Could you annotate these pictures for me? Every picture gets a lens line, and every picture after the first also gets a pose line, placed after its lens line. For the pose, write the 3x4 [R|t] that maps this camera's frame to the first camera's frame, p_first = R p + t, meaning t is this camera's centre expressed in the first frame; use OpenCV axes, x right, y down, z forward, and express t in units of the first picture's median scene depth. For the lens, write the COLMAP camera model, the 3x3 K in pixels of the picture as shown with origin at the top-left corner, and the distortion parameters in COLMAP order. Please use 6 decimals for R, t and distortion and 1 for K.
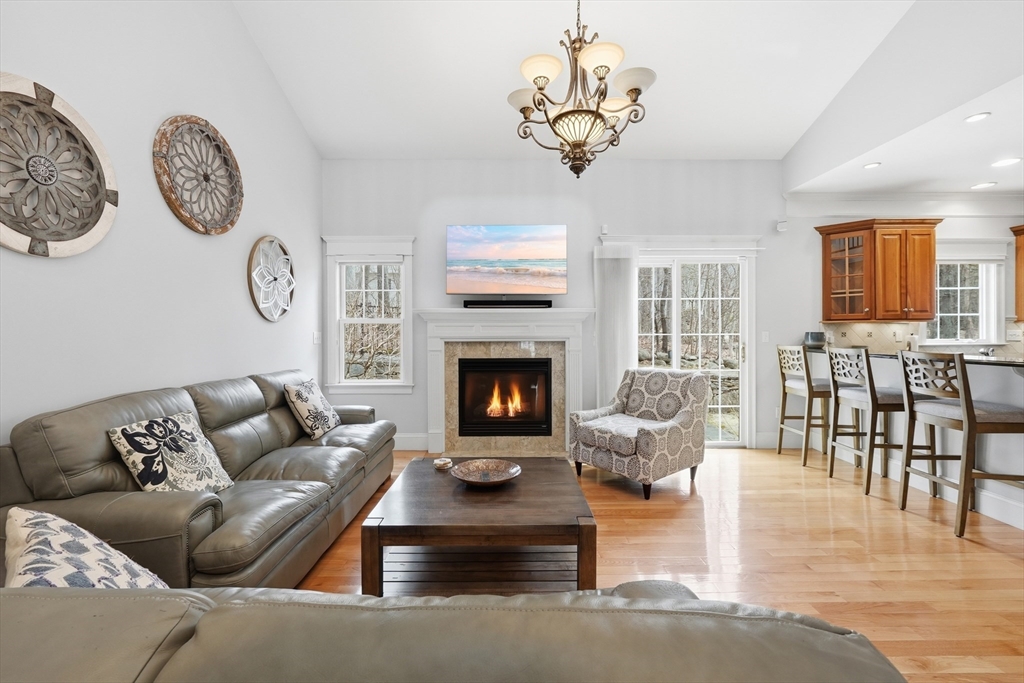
lens RADIAL K [[432.5, 0, 509.2], [0, 432.5, 334.7], [0, 0, 1]] dist [-0.015390, 0.003838]
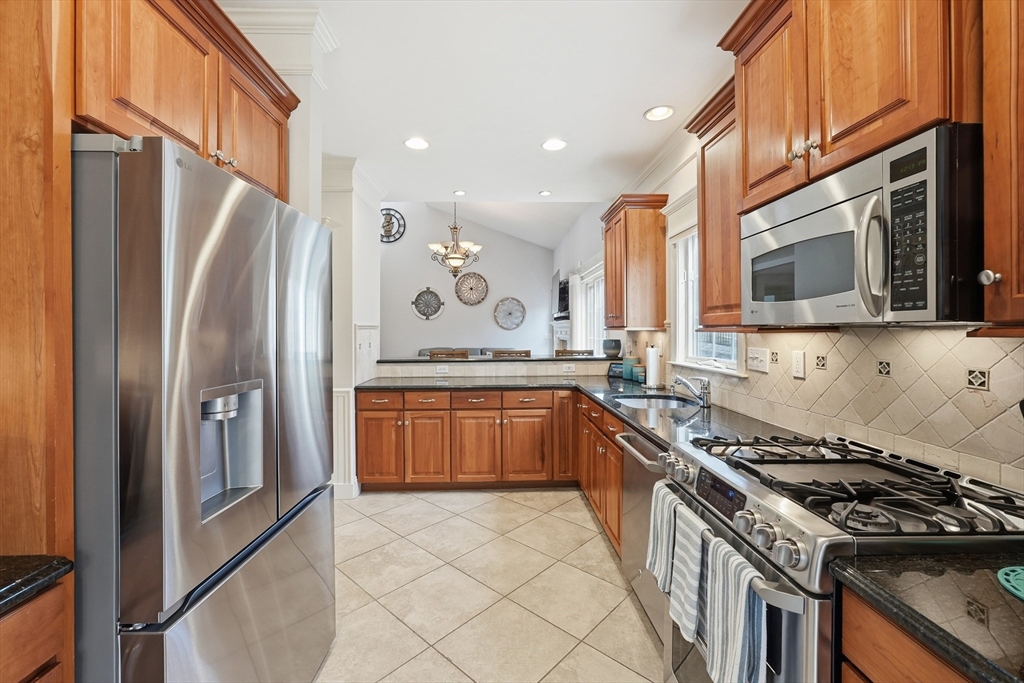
lens RADIAL K [[432.5, 0, 505.5], [0, 432.5, 331.8], [0, 0, 1]] dist [-0.015390, 0.003838]
pose [[0.018019, 0.008987, -0.999797, 1.741658], [-0.000222, 0.999960, 0.008985, -0.033864], [0.999838, 0.000060, 0.018020, 0.764379]]
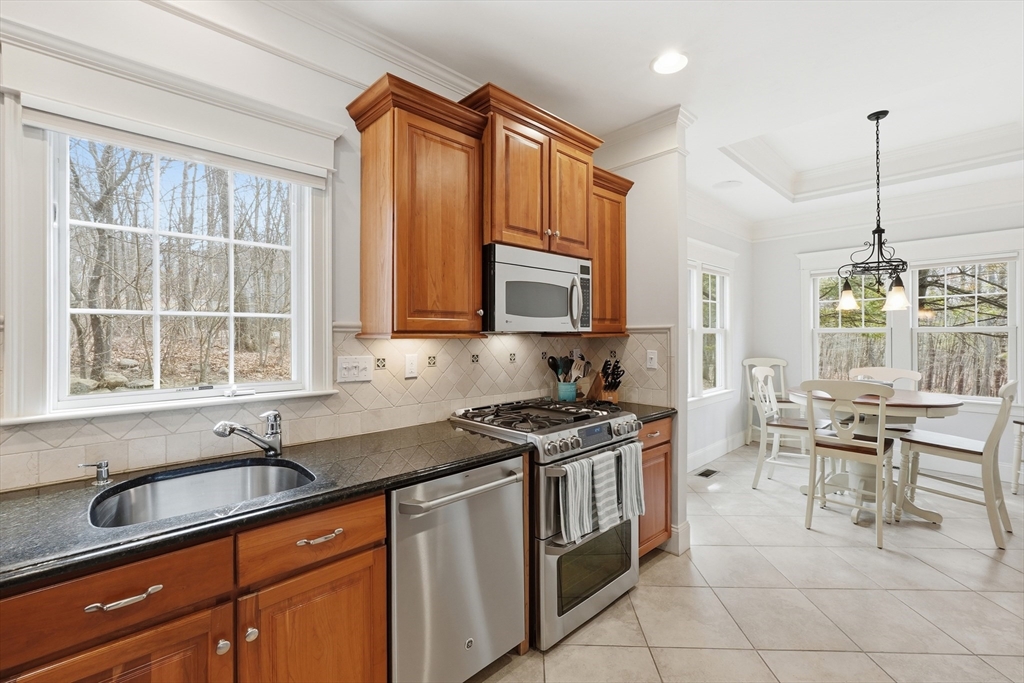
lens RADIAL K [[432.5, 0, 509.8], [0, 432.5, 334.4], [0, 0, 1]] dist [-0.015390, 0.003838]
pose [[0.738189, 0.000816, 0.674593, 1.073587], [0.001884, 0.999993, -0.003271, -0.031716], [-0.674591, 0.003686, 0.738182, 0.625751]]
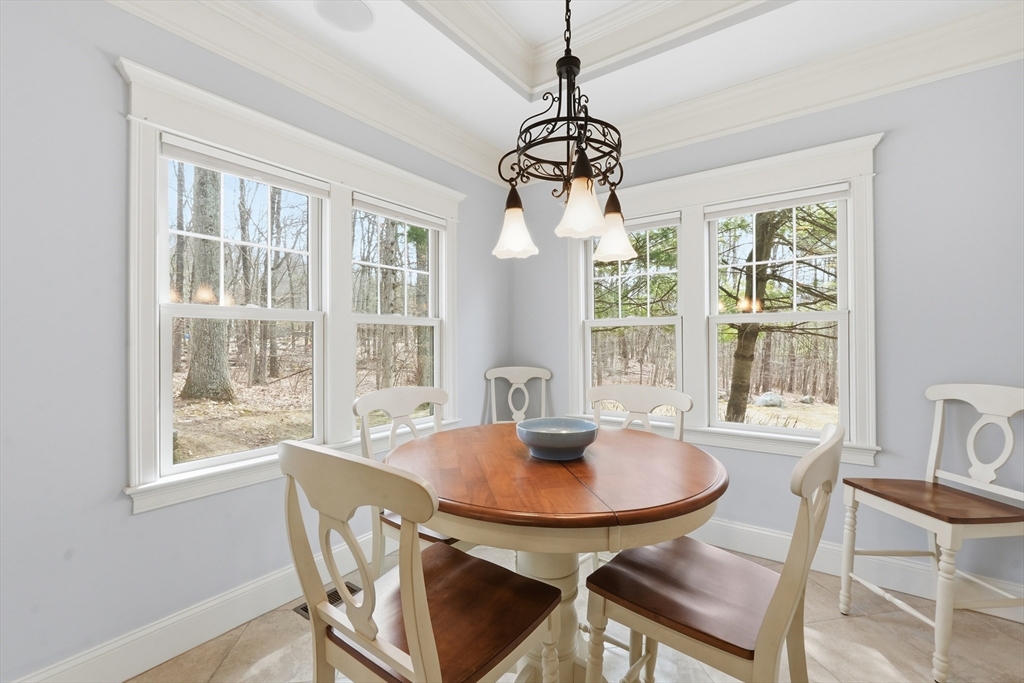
lens RADIAL K [[432.5, 0, 510.4], [0, 432.5, 340.3], [0, 0, 1]] dist [-0.015390, 0.003838]
pose [[0.595338, 0.004671, 0.803462, 1.494664], [0.002058, 0.999971, -0.007339, -0.018552], [-0.803473, 0.006022, 0.595311, 0.604694]]
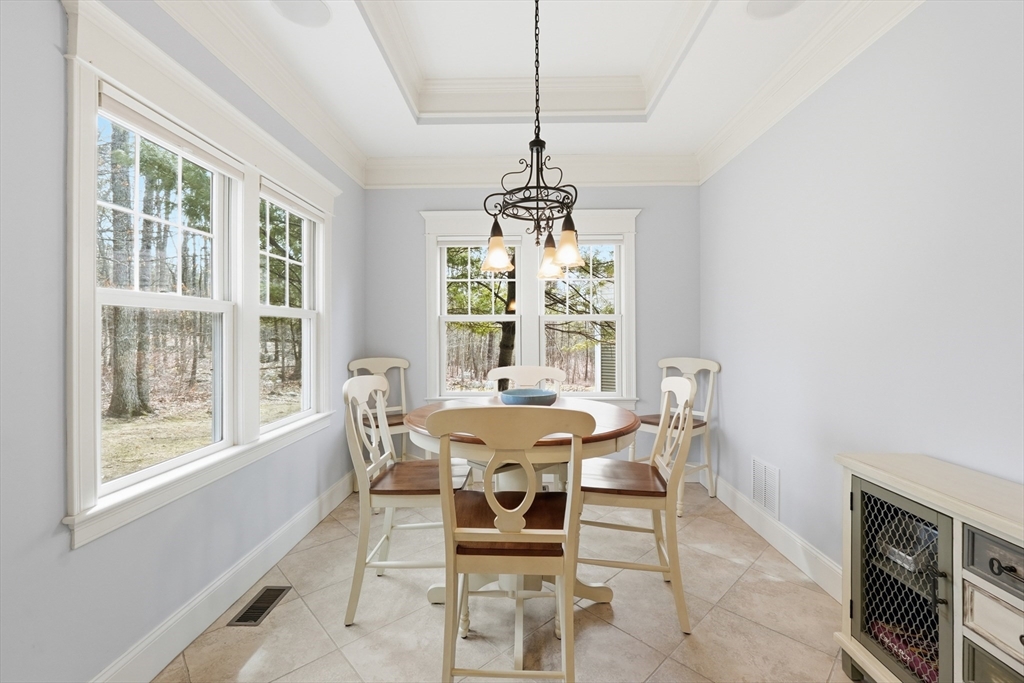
lens RADIAL K [[432.5, 0, 513.0], [0, 432.5, 331.2], [0, 0, 1]] dist [-0.015390, 0.003838]
pose [[0.030919, 0.008999, 0.999481, 1.385646], [0.003976, 0.999950, -0.009126, -0.018868], [-0.999514, 0.004256, 0.030882, 0.703504]]
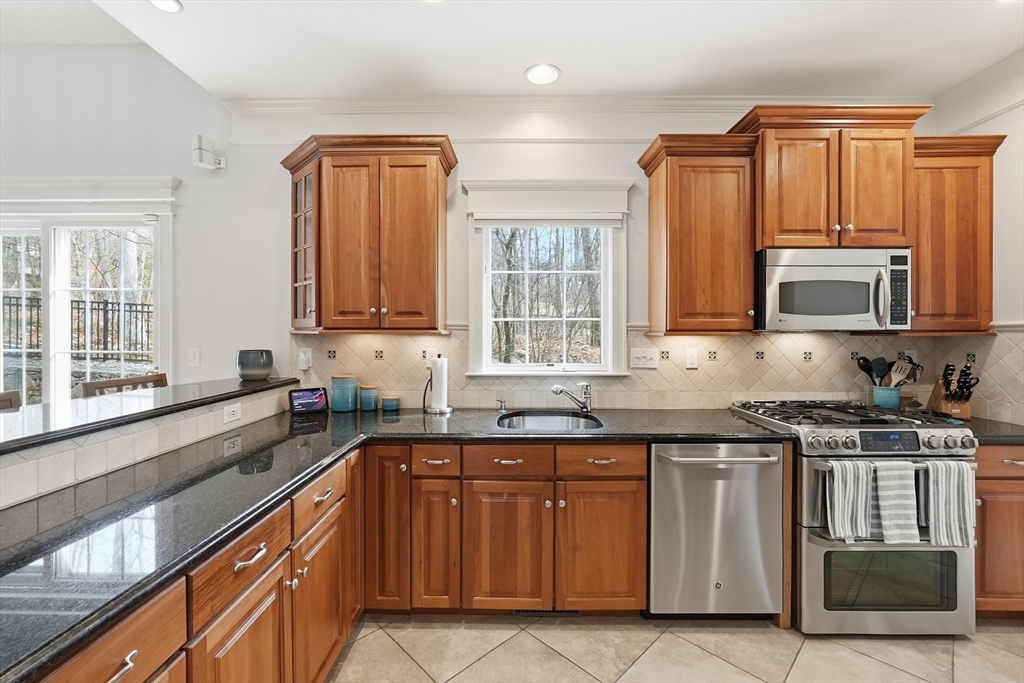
lens RADIAL K [[432.5, 0, 512.9], [0, 432.5, 335.6], [0, 0, 1]] dist [-0.015390, 0.003838]
pose [[0.999835, 0.003681, -0.017763, 1.088099], [-0.003636, 0.999990, 0.002604, -0.029957], [0.017772, -0.002539, 0.999839, 0.471896]]
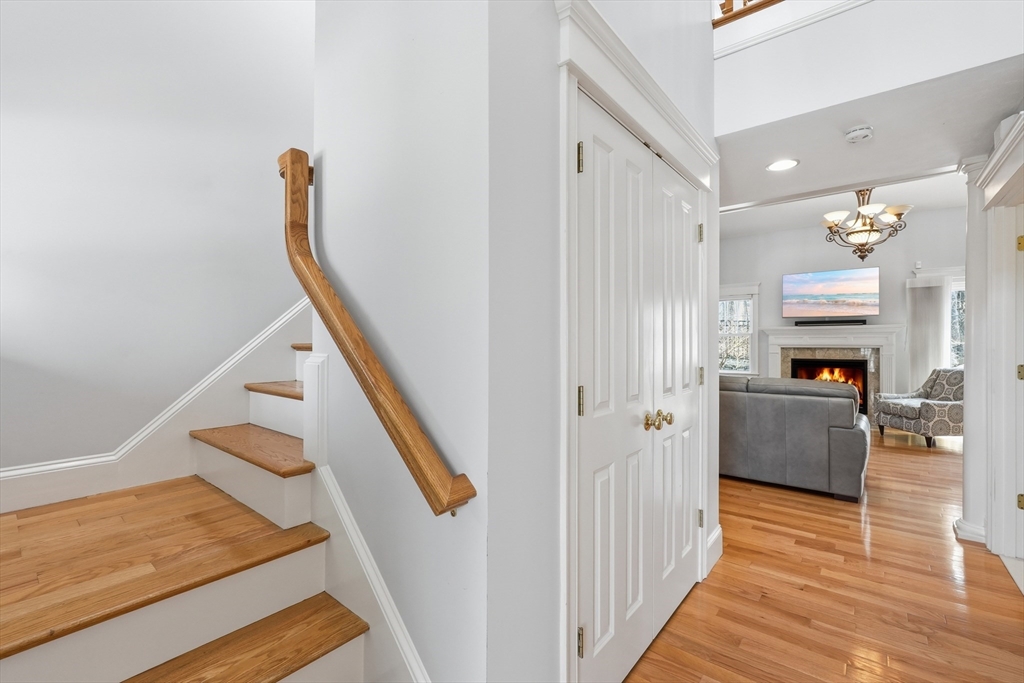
lens RADIAL K [[432.5, 0, 509.6], [0, 432.5, 343.3], [0, 0, 1]] dist [-0.015390, 0.003838]
pose [[0.760788, 0.000915, -0.648999, 0.122555], [0.001250, 0.999995, 0.002876, -0.005859], [0.648999, -0.002999, 0.760783, -0.884869]]
